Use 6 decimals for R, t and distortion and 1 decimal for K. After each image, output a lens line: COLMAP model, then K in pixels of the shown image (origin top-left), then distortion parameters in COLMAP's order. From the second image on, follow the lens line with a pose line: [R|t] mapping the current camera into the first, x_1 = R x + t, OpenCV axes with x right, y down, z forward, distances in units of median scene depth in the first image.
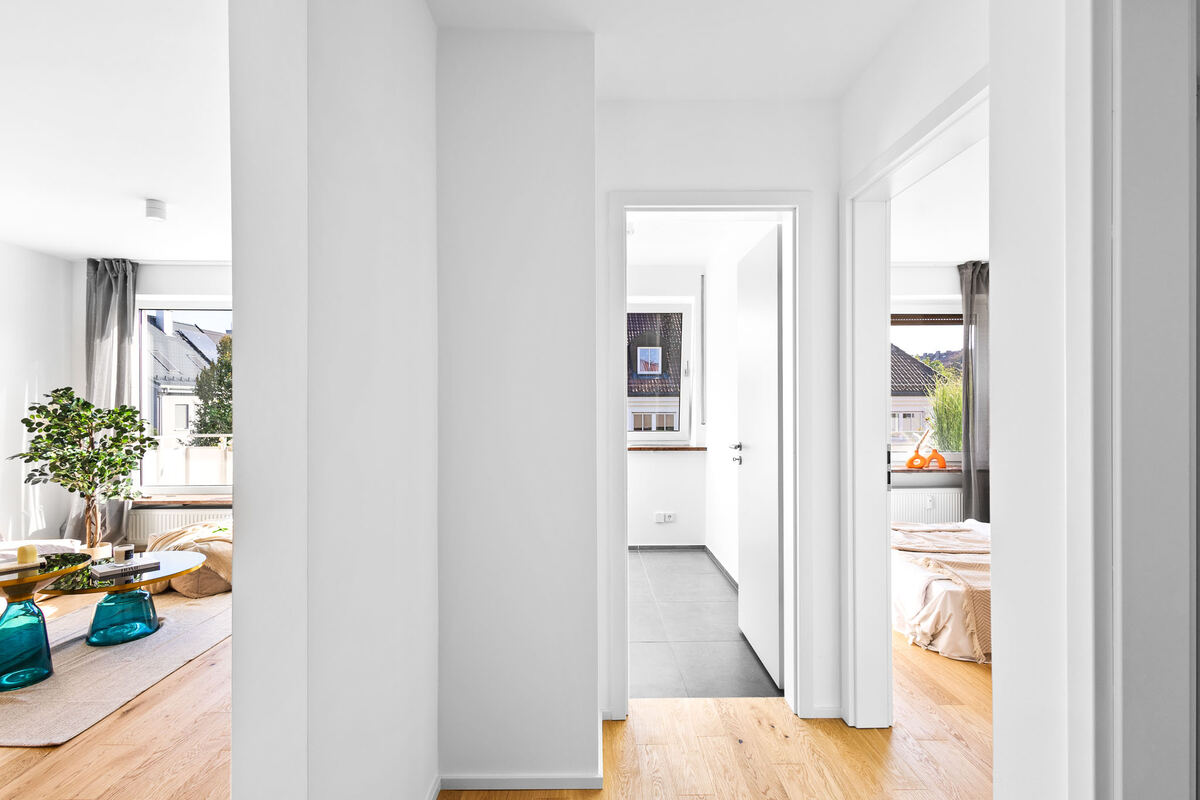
lens RADIAL K [[553.9, 0, 592.5], [0, 553.9, 406.9], [0, 0, 1]] dist [0.007575, -0.003233]
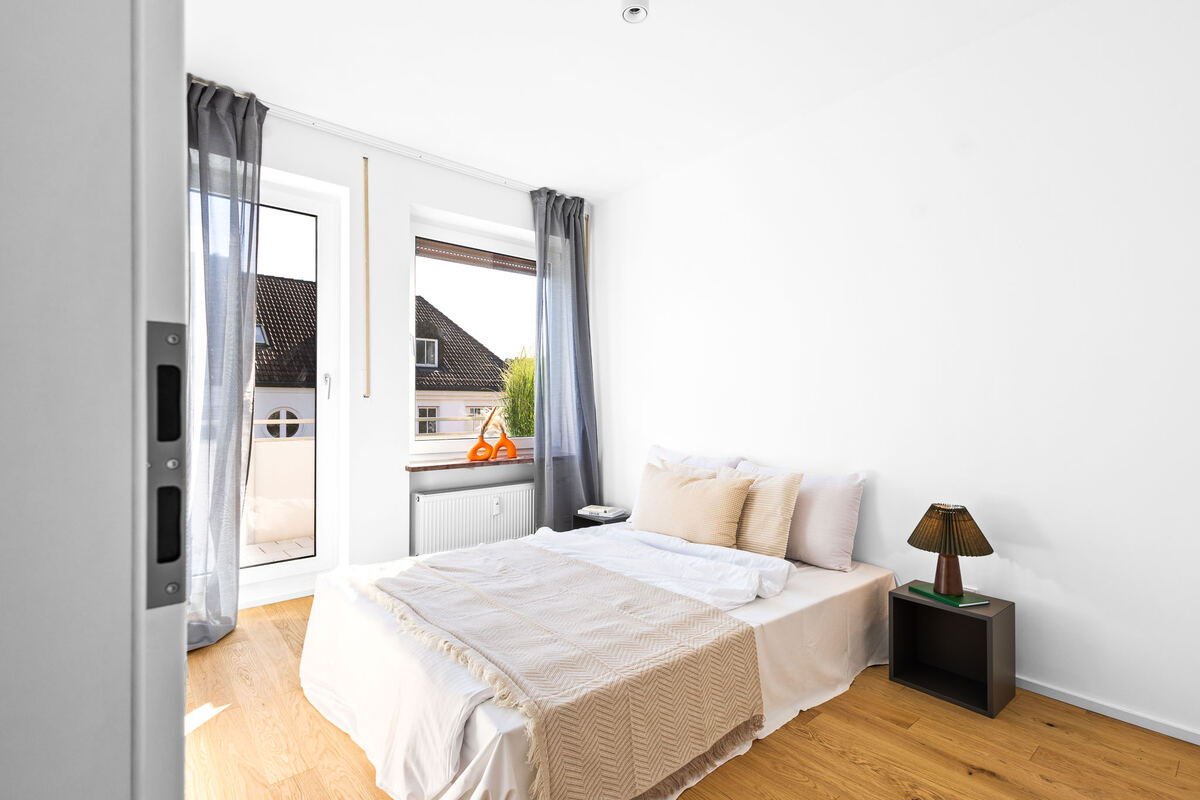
lens RADIAL K [[553.9, 0, 605.8], [0, 553.9, 401.6], [0, 0, 1]] dist [0.007575, -0.003233]
pose [[0.754786, 0.011298, 0.655874, 0.235064], [-0.005205, 0.999923, -0.011235, 0.041585], [-0.655950, 0.005066, 0.754787, 0.353216]]
